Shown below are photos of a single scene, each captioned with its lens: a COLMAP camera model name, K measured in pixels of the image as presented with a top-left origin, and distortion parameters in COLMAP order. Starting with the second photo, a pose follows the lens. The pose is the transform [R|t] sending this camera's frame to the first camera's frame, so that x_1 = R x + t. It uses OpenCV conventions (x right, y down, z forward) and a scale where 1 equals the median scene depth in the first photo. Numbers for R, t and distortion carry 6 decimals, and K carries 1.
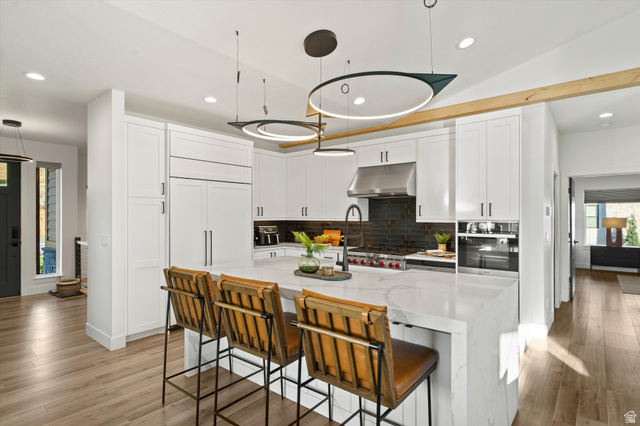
lens RADIAL K [[340.8, 0, 317.3], [0, 340.8, 215.0], [0, 0, 1]] dist [-0.002016, 0.000392]
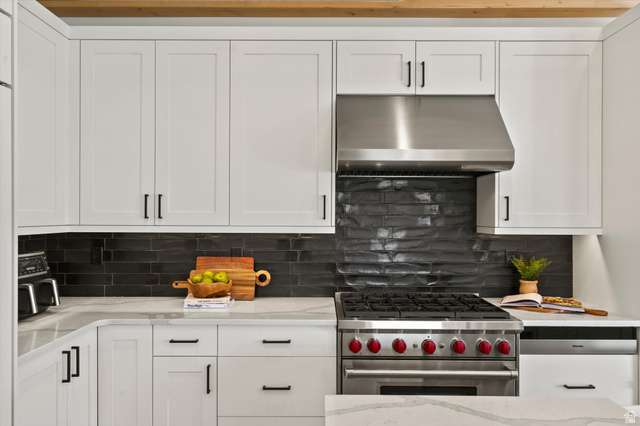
lens RADIAL K [[472.3, 0, 319.5], [0, 472.3, 216.2], [0, 0, 1]] dist [0.008829, -0.007268]
pose [[0.778315, 0.005650, 0.627848, -0.313814], [-0.005707, 0.999982, -0.001924, -0.000166], [-0.627848, -0.002086, 0.778334, 0.812216]]
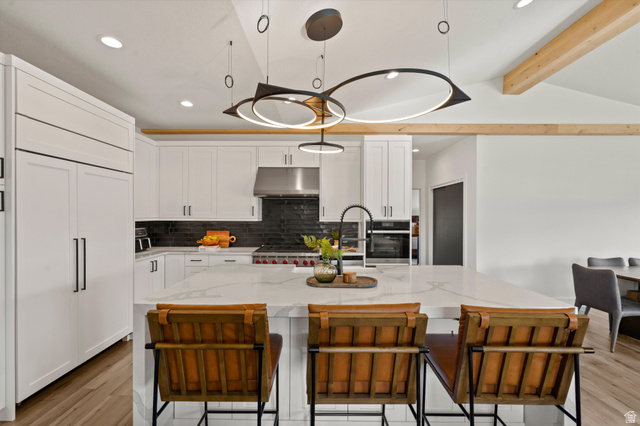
lens RADIAL K [[288.2, 0, 318.6], [0, 288.2, 214.6], [0, 0, 1]] dist [-0.007081, 0.001555]
pose [[0.779597, 0.004800, 0.626263, -0.366124], [-0.005898, 0.999983, -0.000323, -0.002101], [-0.626254, -0.003442, 0.779612, 0.319369]]
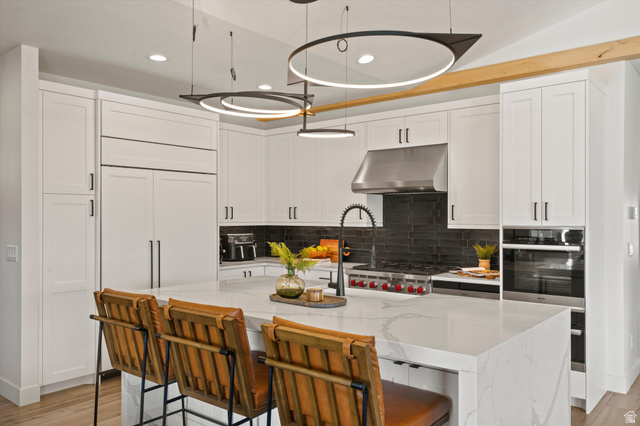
lens RADIAL K [[510.0, 0, 316.4], [0, 510.0, 216.2], [0, 0, 1]] dist [0.004469, -0.002590]
pose [[0.999969, 0.000630, -0.007787, 0.030395], [-0.000630, 1.000000, 0.000033, -0.005147], [0.007787, -0.000028, 0.999970, -0.076912]]
